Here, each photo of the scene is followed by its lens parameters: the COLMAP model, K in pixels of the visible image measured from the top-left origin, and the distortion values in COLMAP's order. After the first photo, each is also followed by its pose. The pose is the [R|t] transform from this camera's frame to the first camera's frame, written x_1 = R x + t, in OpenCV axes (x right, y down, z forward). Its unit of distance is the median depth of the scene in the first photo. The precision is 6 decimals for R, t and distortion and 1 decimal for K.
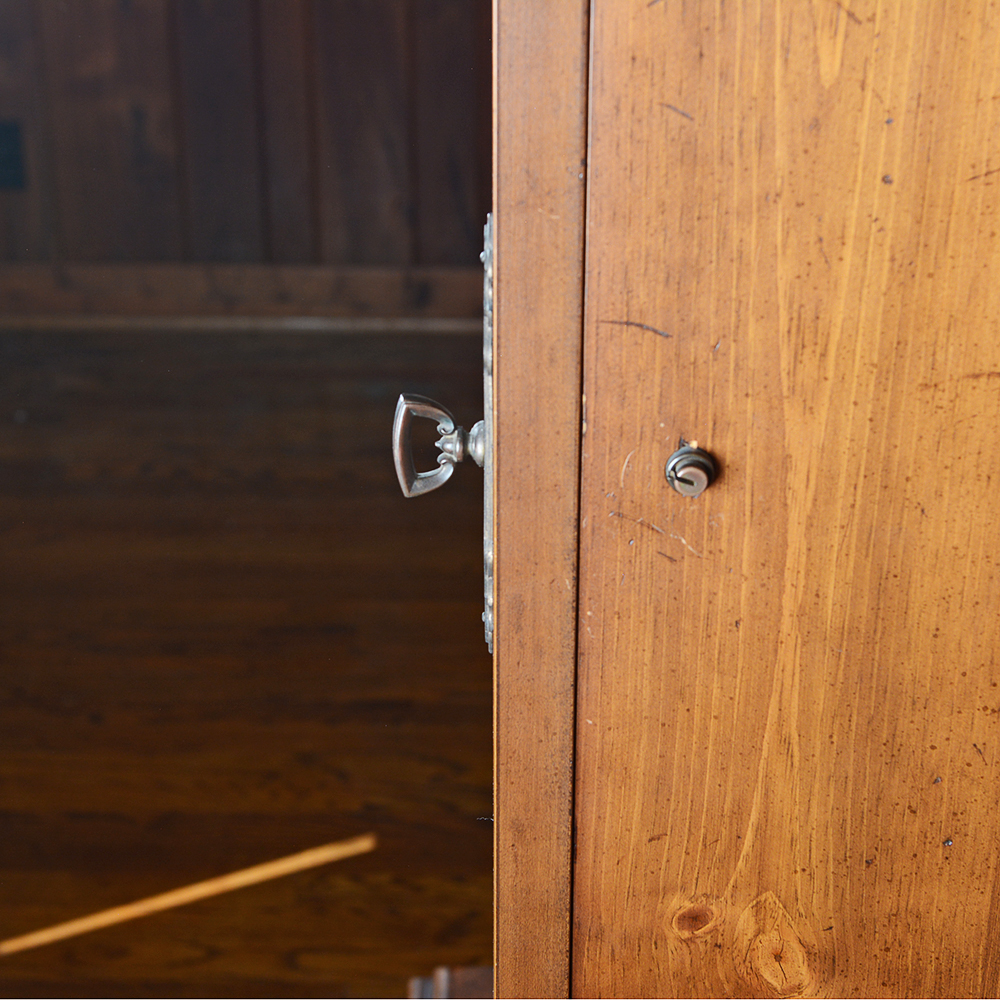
lens RADIAL K [[2210.3, 0, 501.6], [0, 2210.3, 500.7], [0, 0, 1]] dist [0.014984, 0.000000]
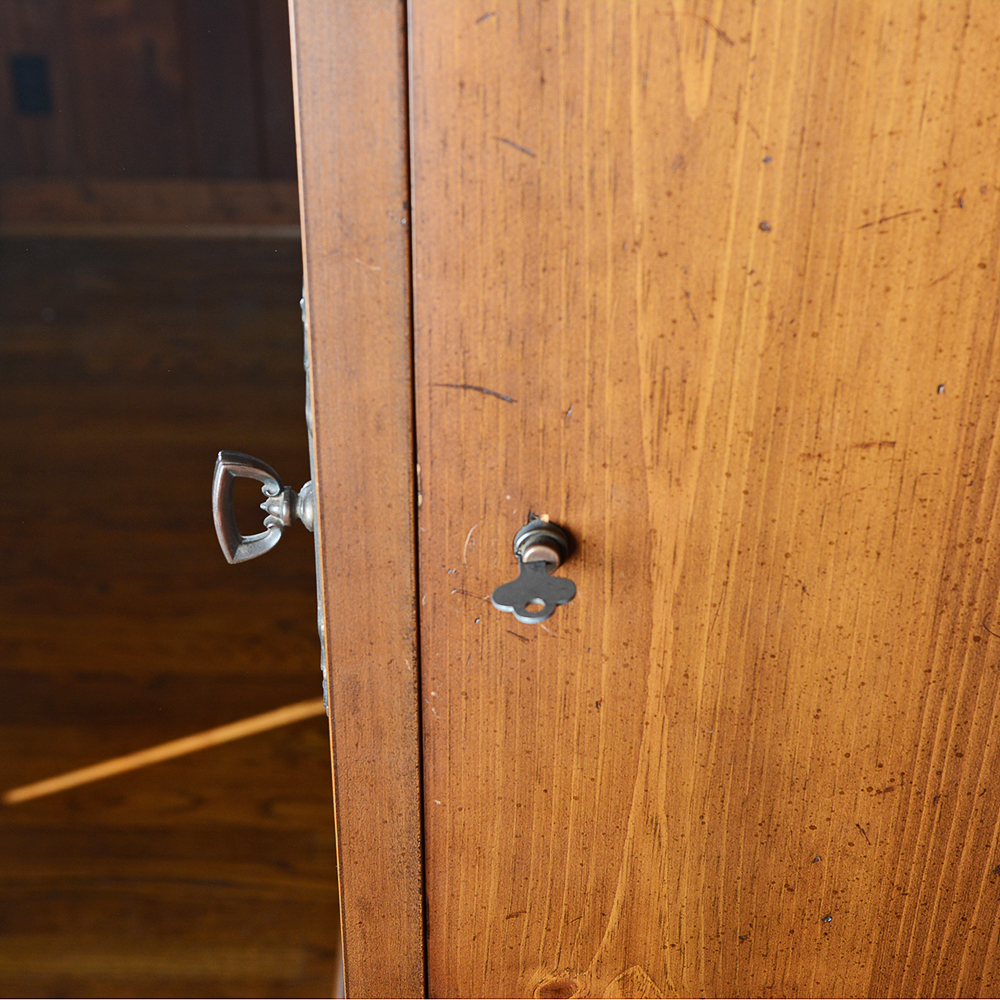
lens RADIAL K [[1818.2, 0, 497.8], [0, 1818.2, 499.1], [0, 0, 1]] dist [-0.034773, 0.000000]
pose [[0.999966, 0.002081, 0.007928, 0.061156], [-0.002677, 0.997114, 0.075872, -0.086034], [-0.007747, -0.075891, 0.997086, 0.273822]]
